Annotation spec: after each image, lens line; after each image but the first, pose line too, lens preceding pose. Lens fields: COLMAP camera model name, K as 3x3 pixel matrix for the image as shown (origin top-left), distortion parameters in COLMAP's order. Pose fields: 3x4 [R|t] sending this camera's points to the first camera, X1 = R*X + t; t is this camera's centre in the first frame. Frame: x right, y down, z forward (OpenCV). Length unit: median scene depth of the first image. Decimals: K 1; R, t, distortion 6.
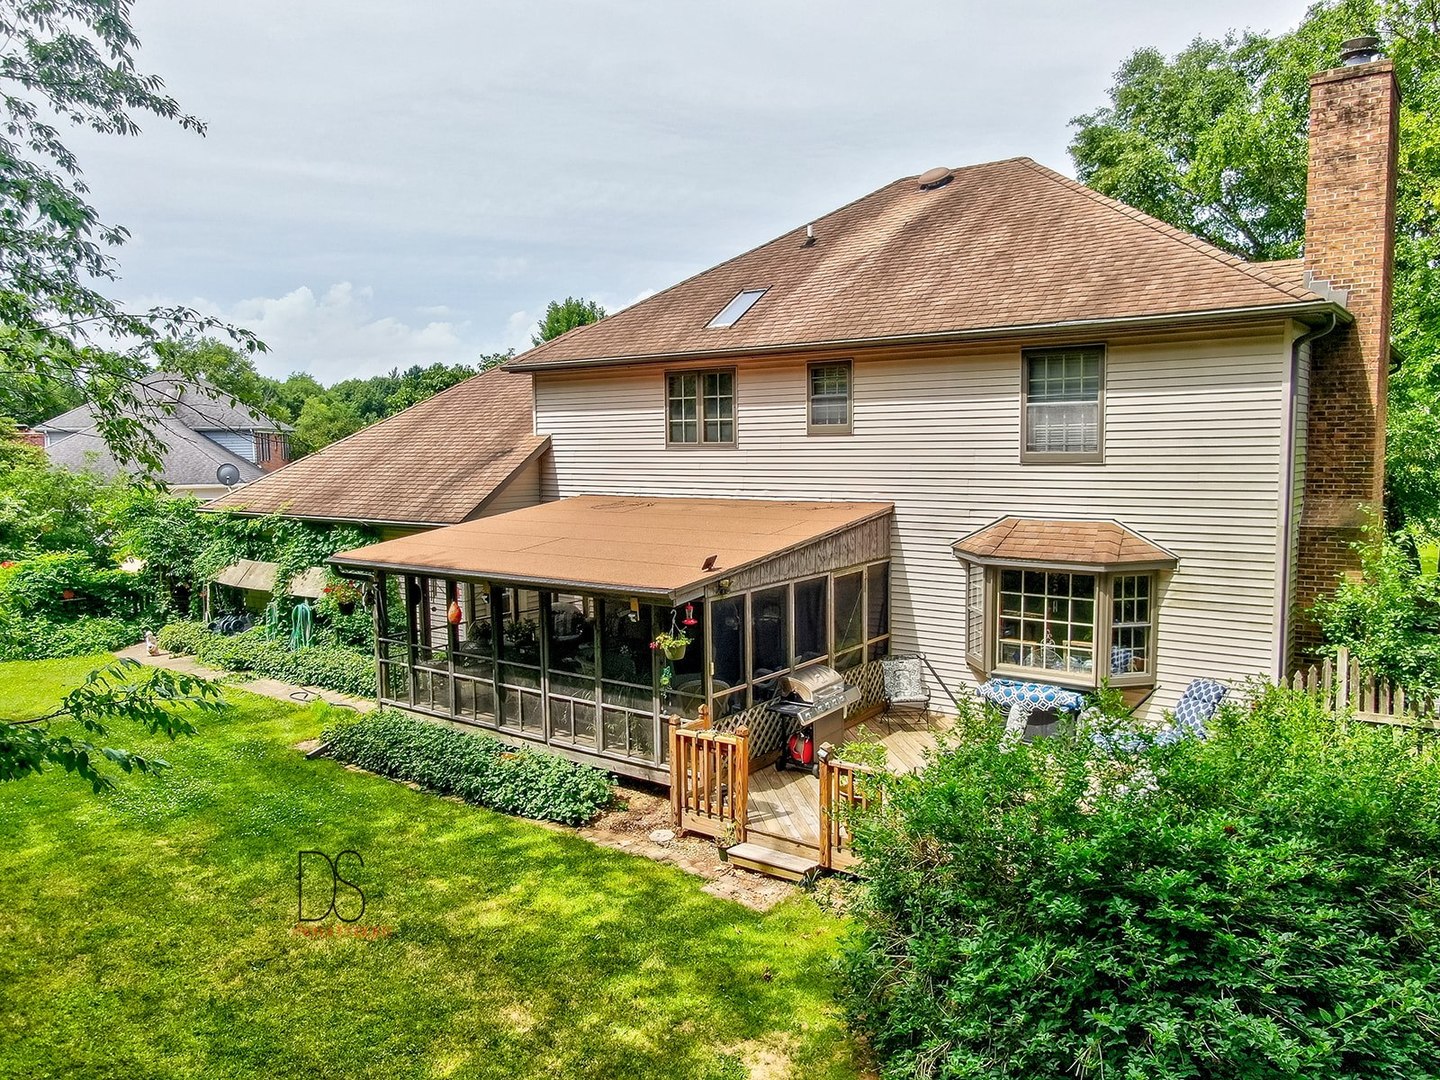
lens RADIAL K [[1049.4, 0, 720.0], [0, 1049.4, 540.0], [0, 0, 1]] dist [-0.014895, -0.001346]
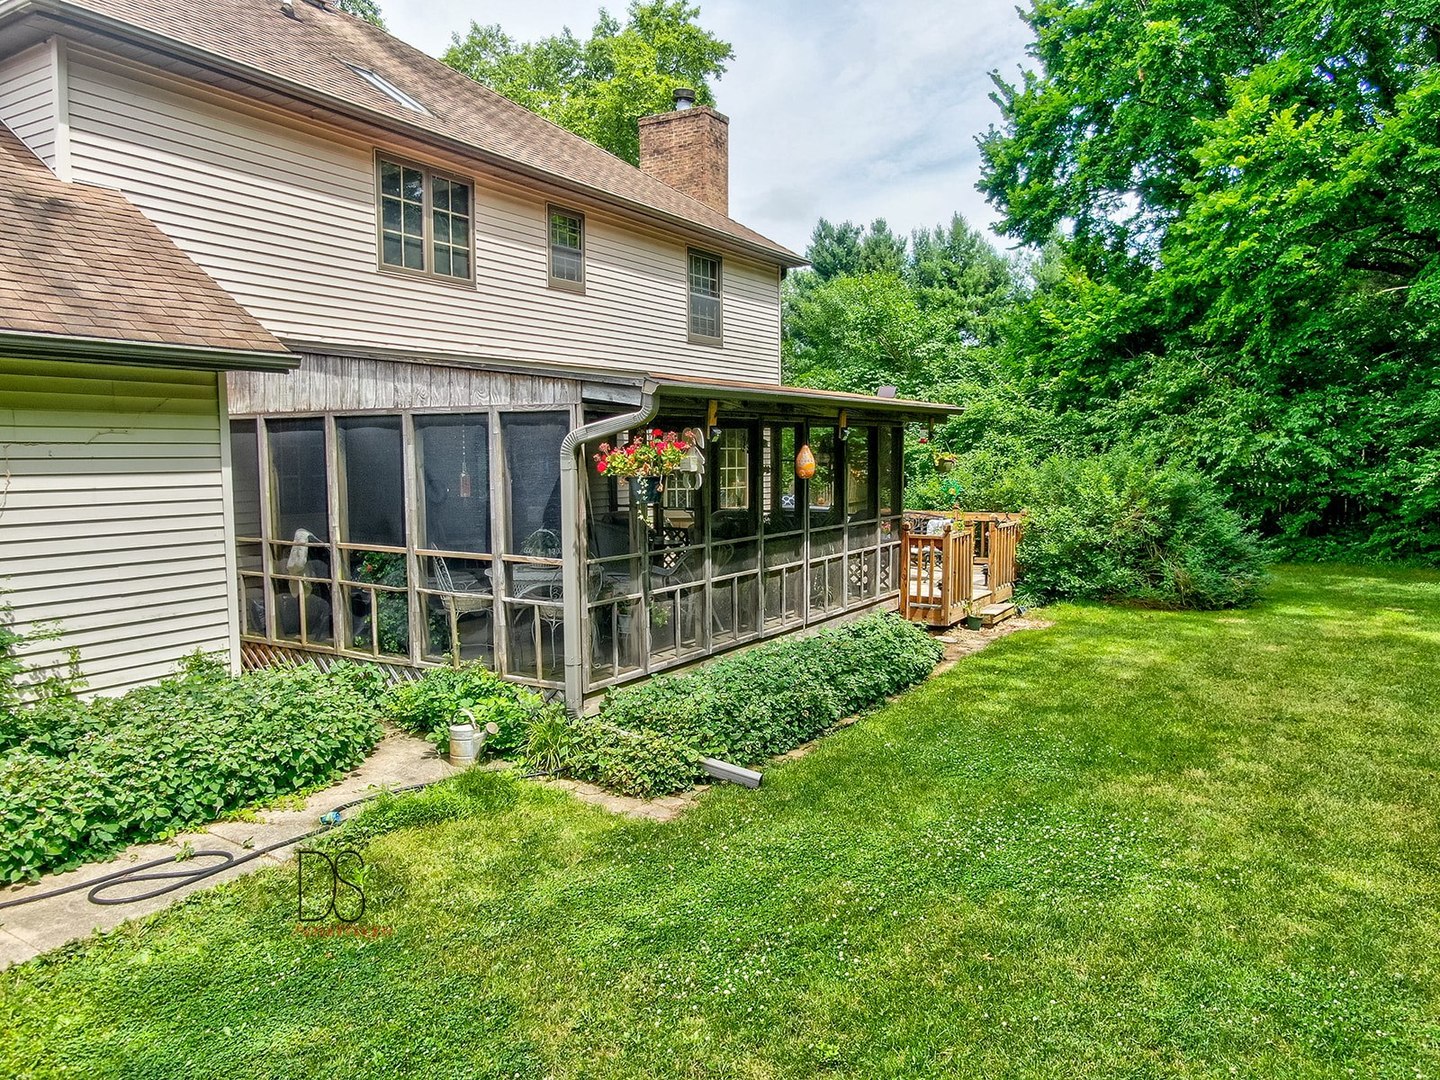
lens RADIAL K [[1021.7, 0, 720.0], [0, 1021.7, 540.0], [0, 0, 1]] dist [-0.002381, -0.002964]
pose [[-0.097398, -0.069126, 0.992842, -0.892384], [0.111903, 0.990498, 0.079941, 0.062129], [-0.988934, 0.118888, -0.088737, 1.102255]]
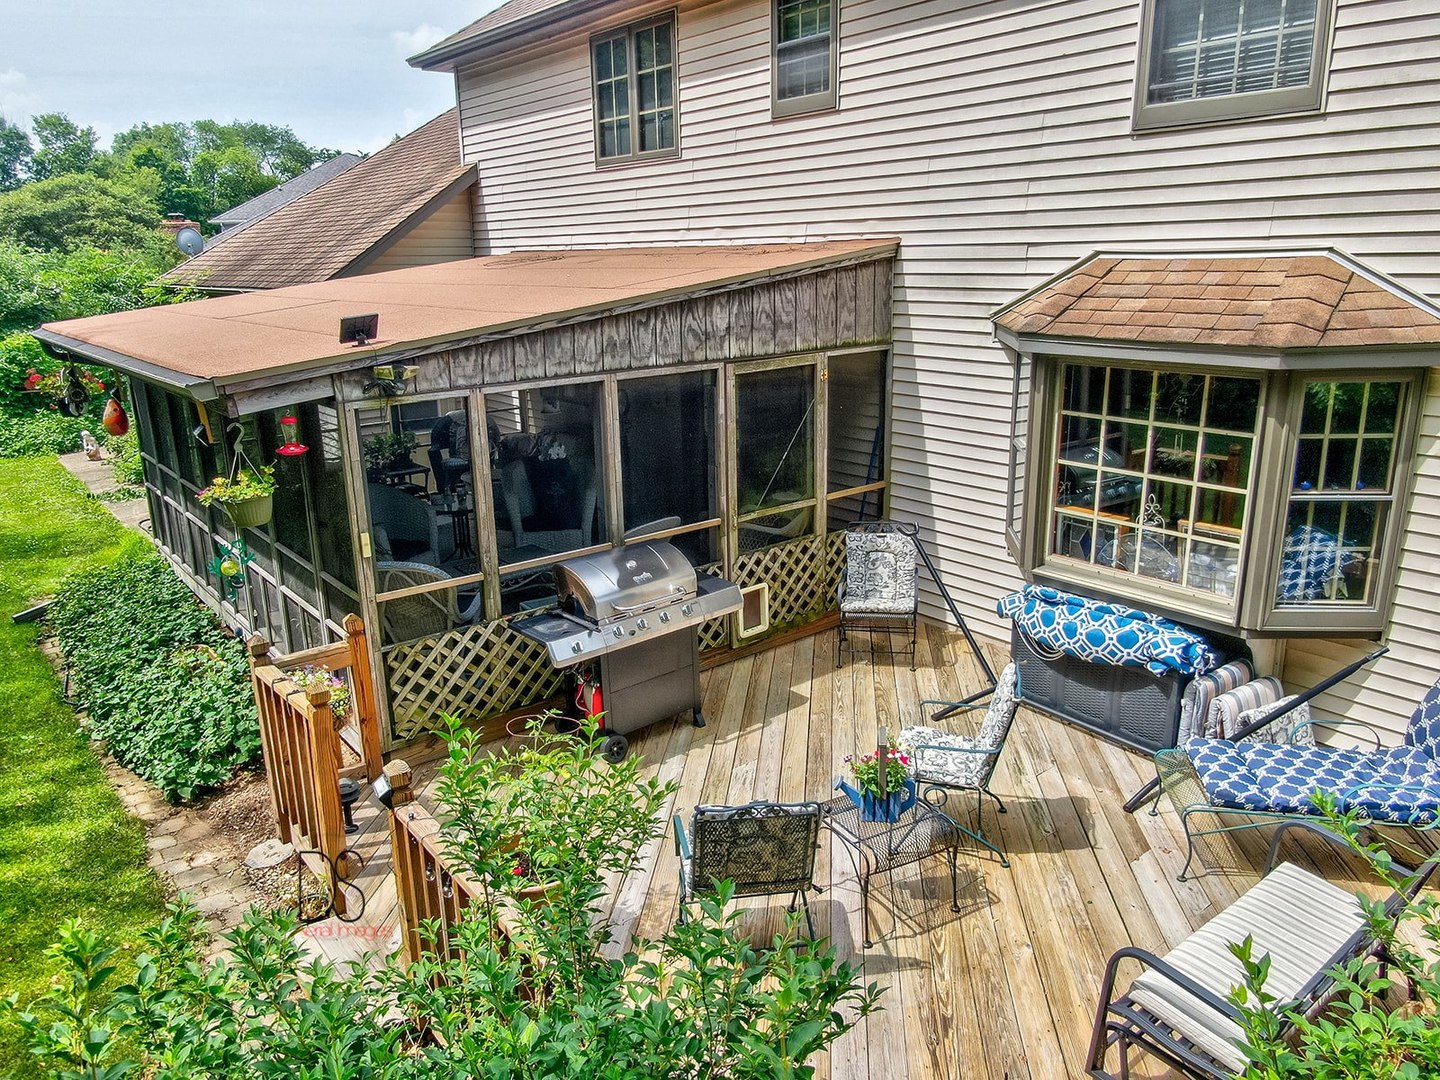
lens RADIAL K [[1031.0, 0, 720.0], [0, 1031.0, 540.0], [0, 0, 1]] dist [-0.001348, 0.005374]
pose [[0.968057, 0.061916, -0.242966, 0.234545], [-0.018255, 0.983864, 0.177985, 0.026065], [0.250065, -0.167864, 0.953566, 0.494670]]
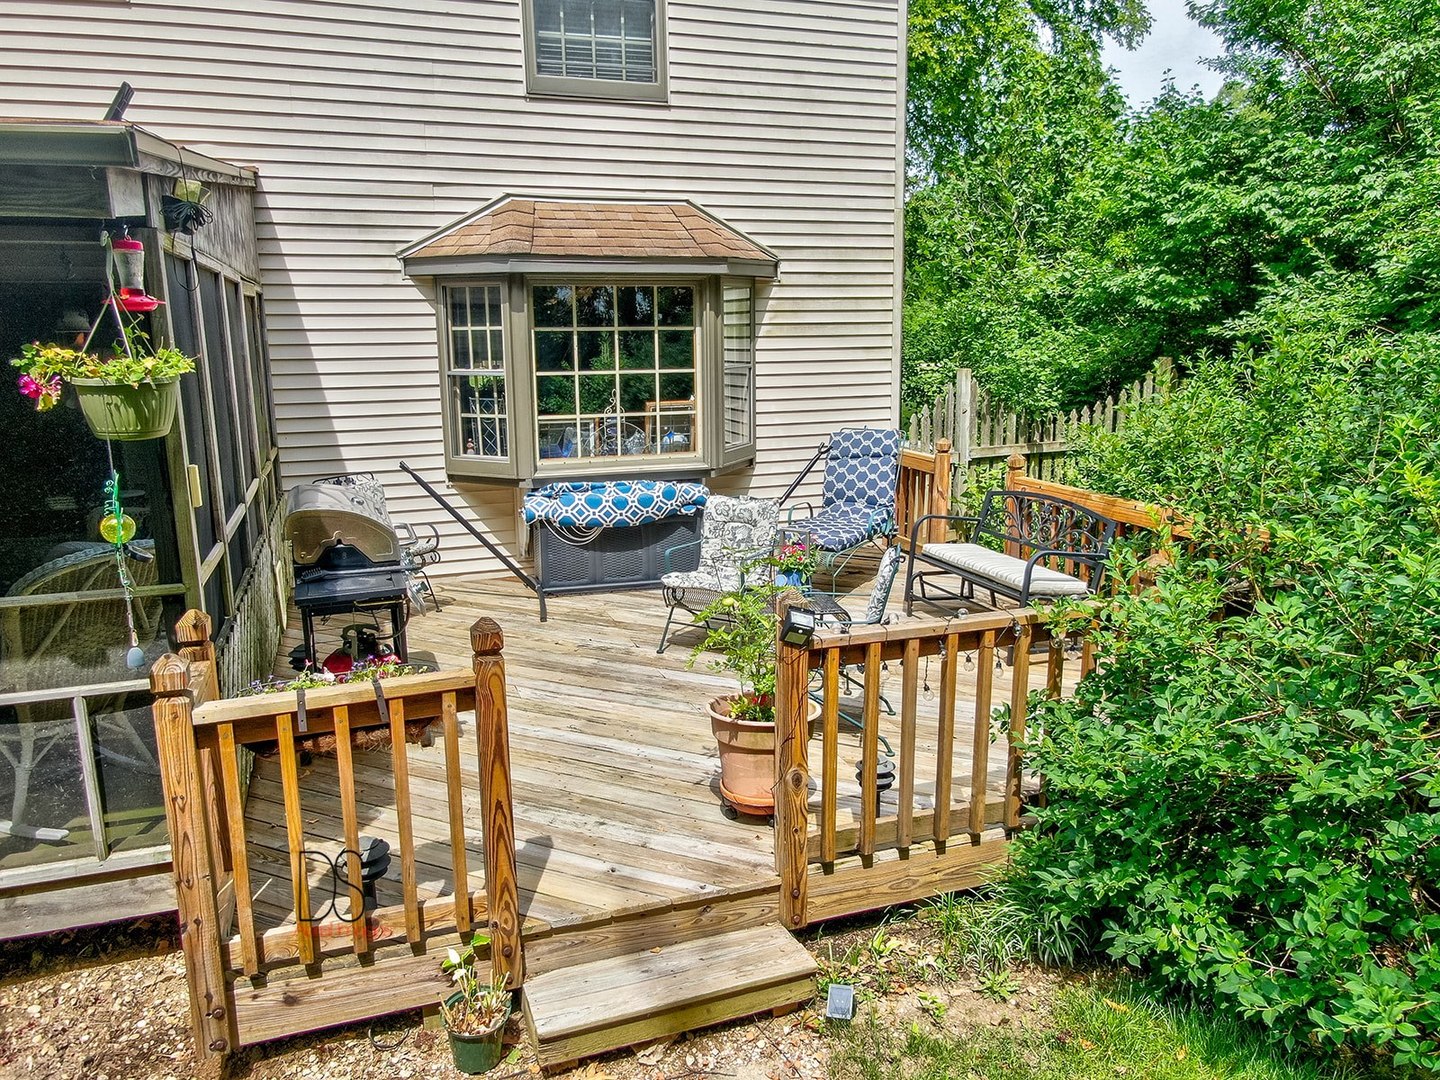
lens RADIAL K [[1032.7, 0, 720.0], [0, 1032.7, 540.0], [0, 0, 1]] dist [0.002994, 0.000525]
pose [[0.552261, -0.156105, 0.818926, -0.141160], [0.087311, 0.987740, 0.129405, 0.097607], [-0.829087, 0.000036, 0.559120, 0.616665]]
